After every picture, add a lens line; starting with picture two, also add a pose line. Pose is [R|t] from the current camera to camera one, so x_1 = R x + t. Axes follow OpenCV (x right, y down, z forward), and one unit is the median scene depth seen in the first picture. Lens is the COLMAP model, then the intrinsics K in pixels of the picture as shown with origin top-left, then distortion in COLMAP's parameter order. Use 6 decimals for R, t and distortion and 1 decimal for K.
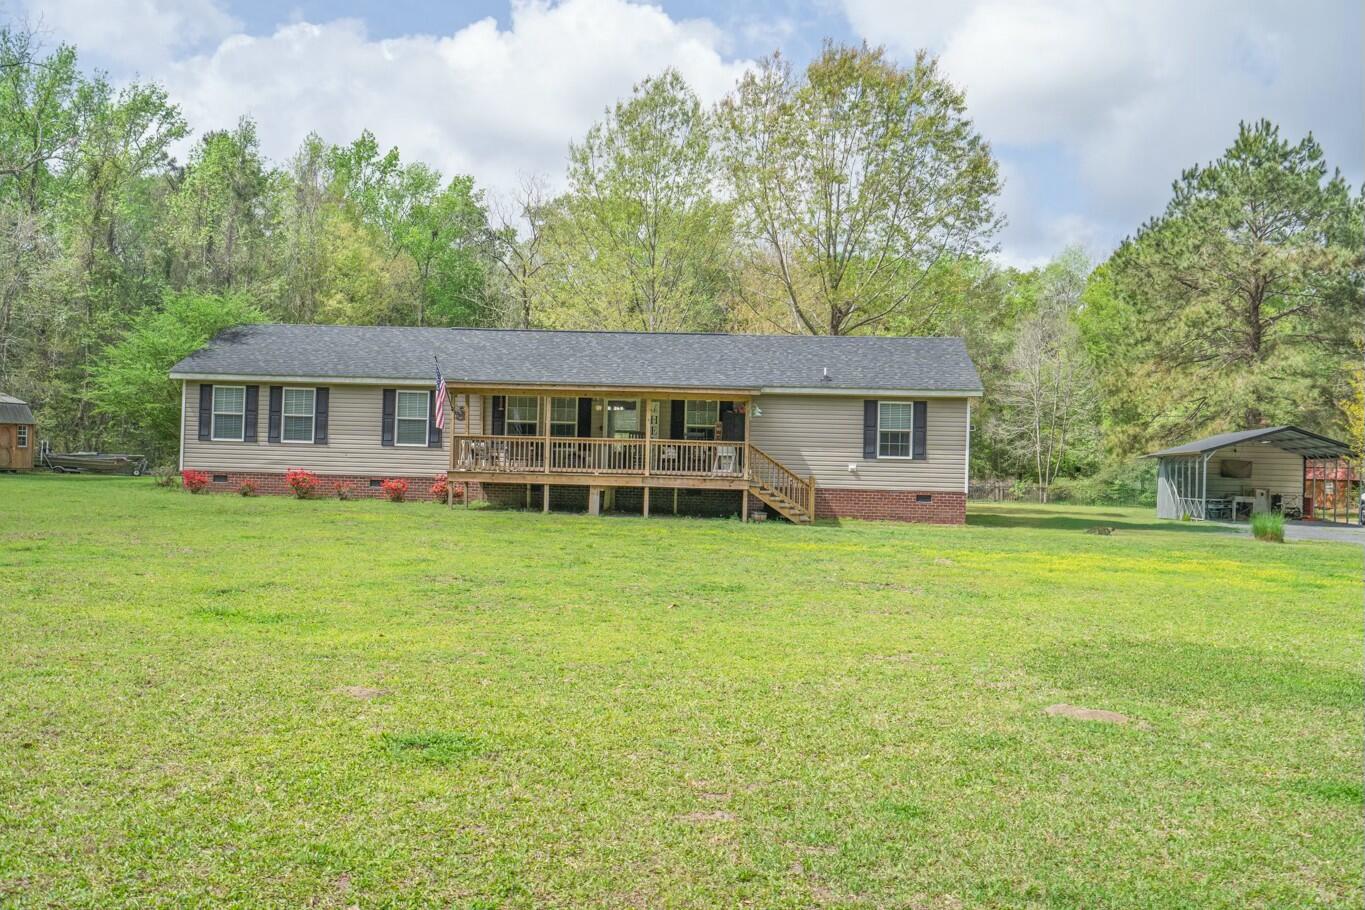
lens RADIAL K [[1363.0, 0, 682.5], [0, 1363.0, 455.0], [0, 0, 1]] dist [0.014850, 0.012526]
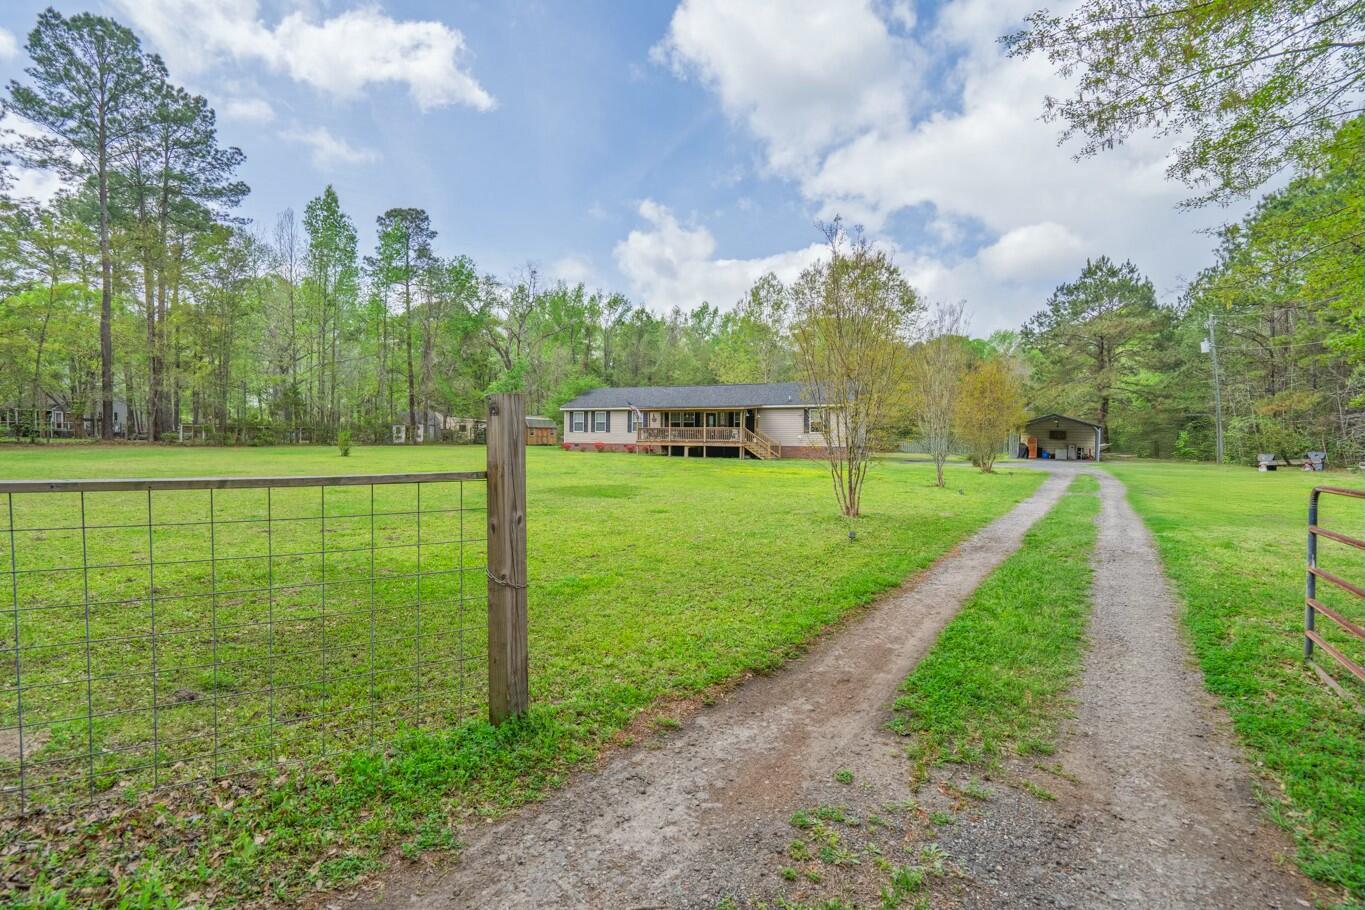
lens RADIAL K [[613.4, 0, 682.5], [0, 613.4, 455.0], [0, 0, 1]] dist [0.001187, -0.000293]
pose [[0.939041, -0.010264, -0.343652, 0.296260], [0.020860, 0.999414, 0.027152, 0.007406], [0.343172, -0.032665, 0.938704, -0.092639]]
